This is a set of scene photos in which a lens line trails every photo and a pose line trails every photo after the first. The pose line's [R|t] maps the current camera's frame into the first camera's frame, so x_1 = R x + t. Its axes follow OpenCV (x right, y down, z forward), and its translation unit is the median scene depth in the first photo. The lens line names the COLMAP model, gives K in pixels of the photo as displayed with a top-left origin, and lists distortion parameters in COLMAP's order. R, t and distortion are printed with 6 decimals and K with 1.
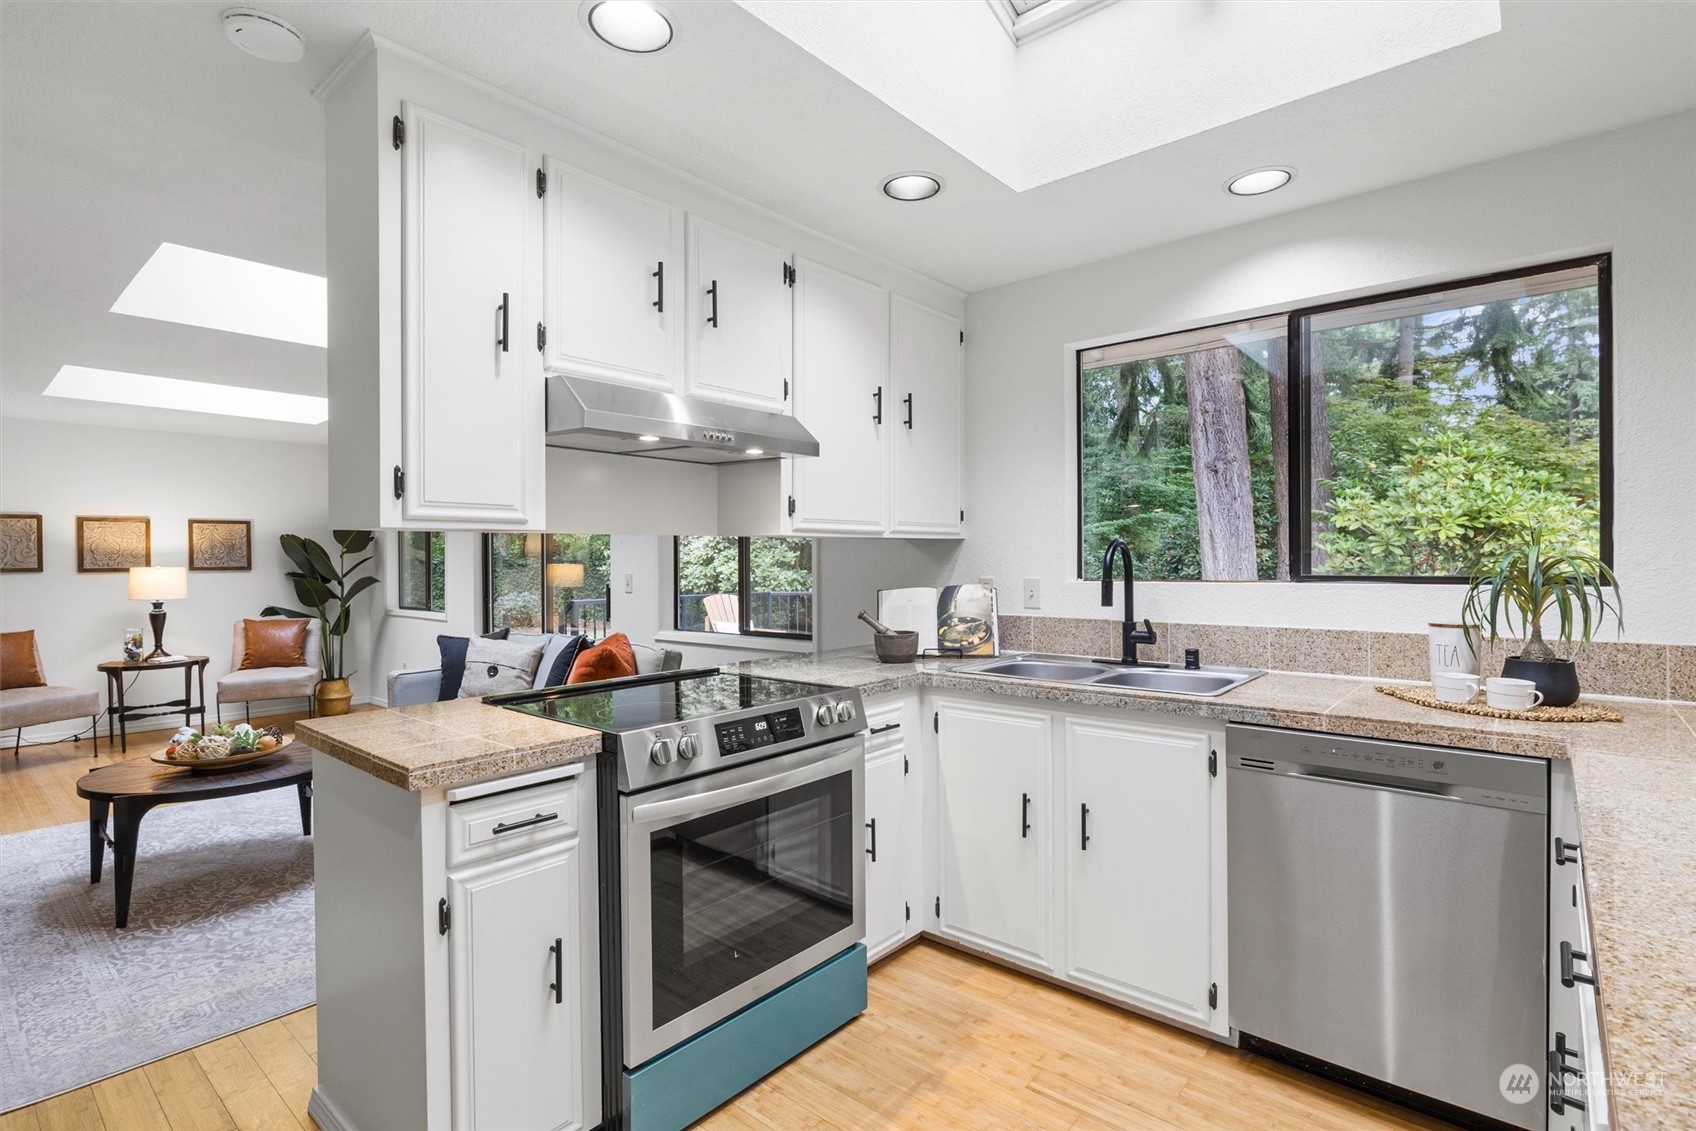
lens RADIAL K [[815.1, 0, 848.0], [0, 815.1, 565.5], [0, 0, 1]] dist [-0.001782, -0.000580]
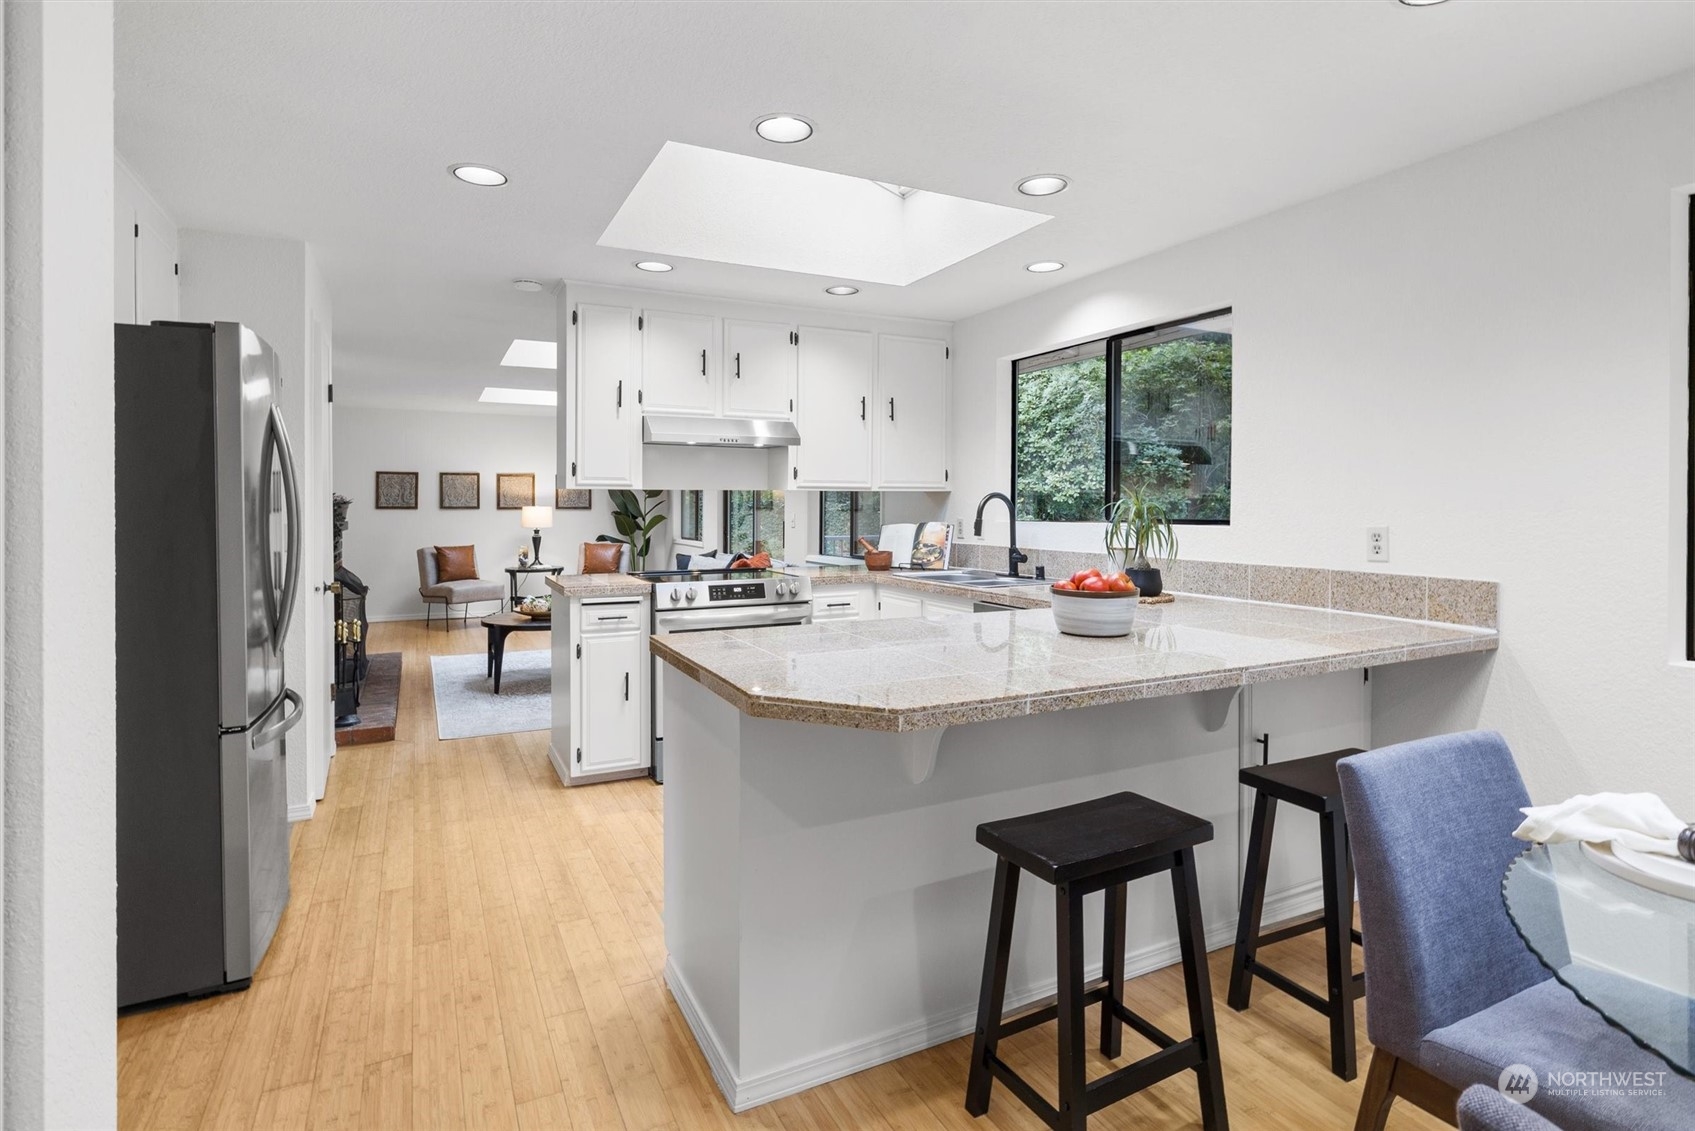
lens RADIAL K [[855.0, 0, 844.1], [0, 855.0, 508.8], [0, 0, 1]] dist [0.000553, -0.000492]
pose [[0.922842, 0.010083, -0.385048, 0.491394], [-0.011251, 0.999936, -0.000781, 0.001521], [0.385015, 0.005053, 0.922896, -0.423554]]
